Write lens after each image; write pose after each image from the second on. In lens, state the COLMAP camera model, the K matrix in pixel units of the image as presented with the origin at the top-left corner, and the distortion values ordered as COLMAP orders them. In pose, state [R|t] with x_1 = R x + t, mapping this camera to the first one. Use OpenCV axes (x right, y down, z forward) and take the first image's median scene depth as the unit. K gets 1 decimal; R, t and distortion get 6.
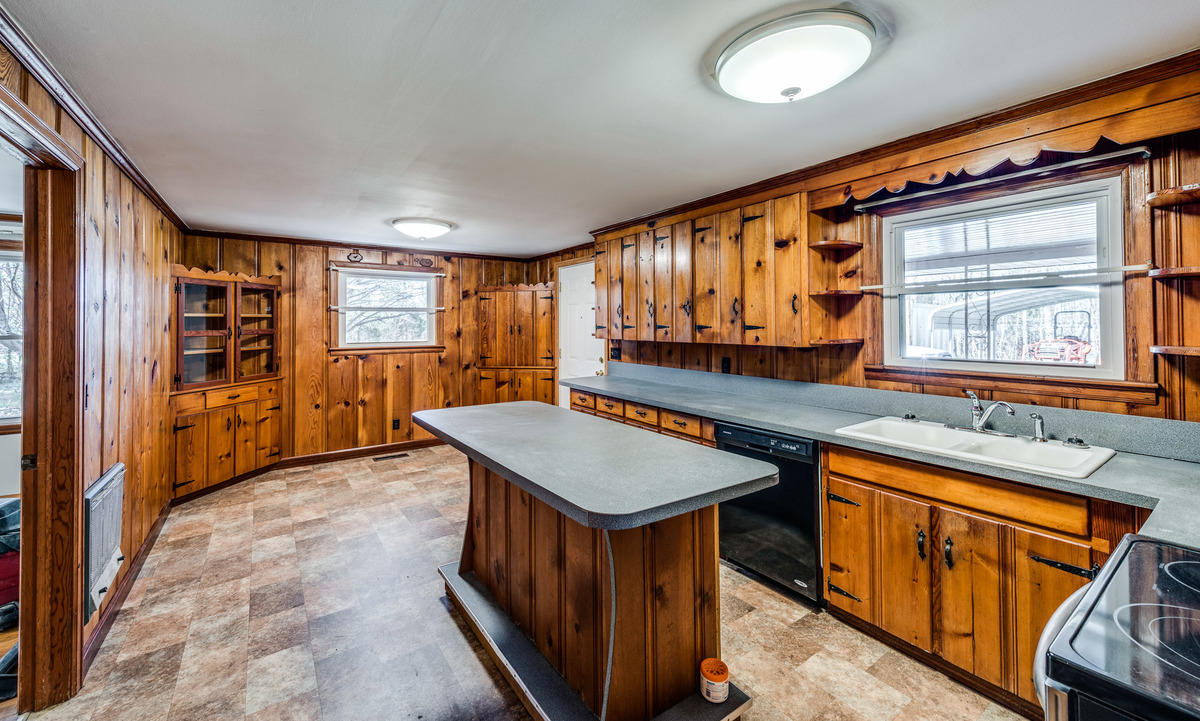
lens RADIAL K [[458.1, 0, 575.4], [0, 458.1, 325.2], [0, 0, 1]] dist [0.000193, 0.000231]
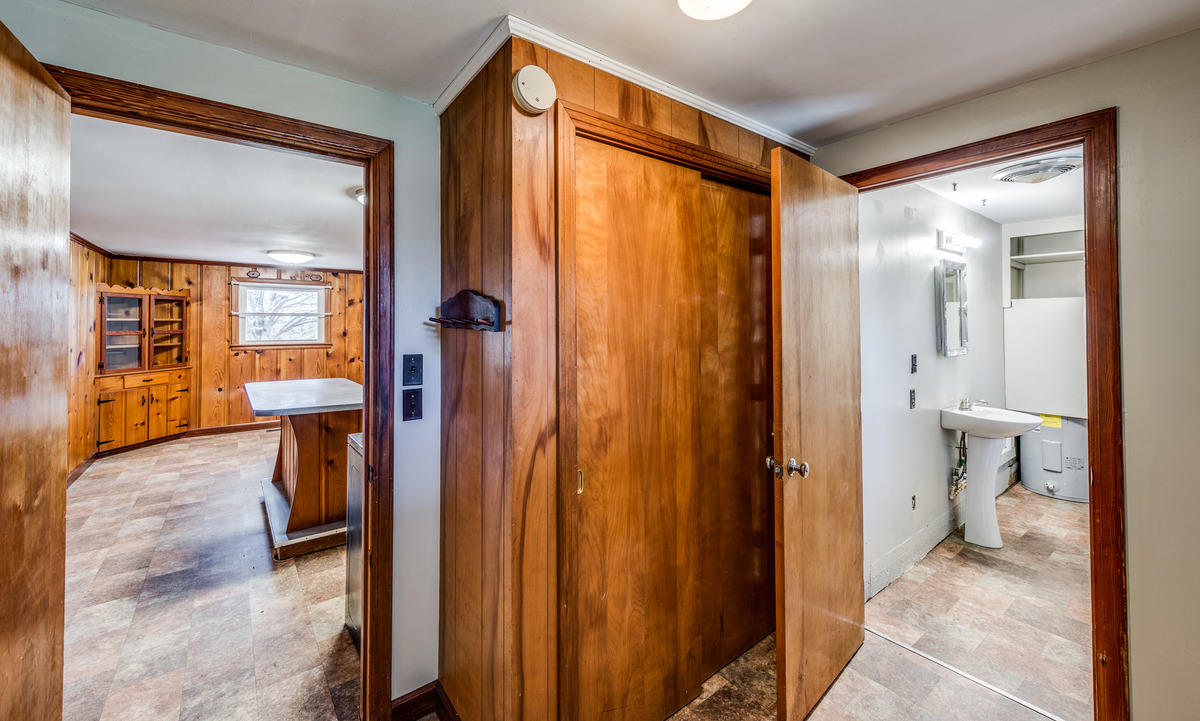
lens RADIAL K [[458.1, 0, 574.7], [0, 458.1, 324.9], [0, 0, 1]] dist [0.000193, 0.000231]
pose [[0.998929, 0.002323, 0.046218, 0.398391], [-0.002192, 0.999993, -0.002886, -0.004528], [-0.046224, 0.002782, 0.998927, -0.359816]]
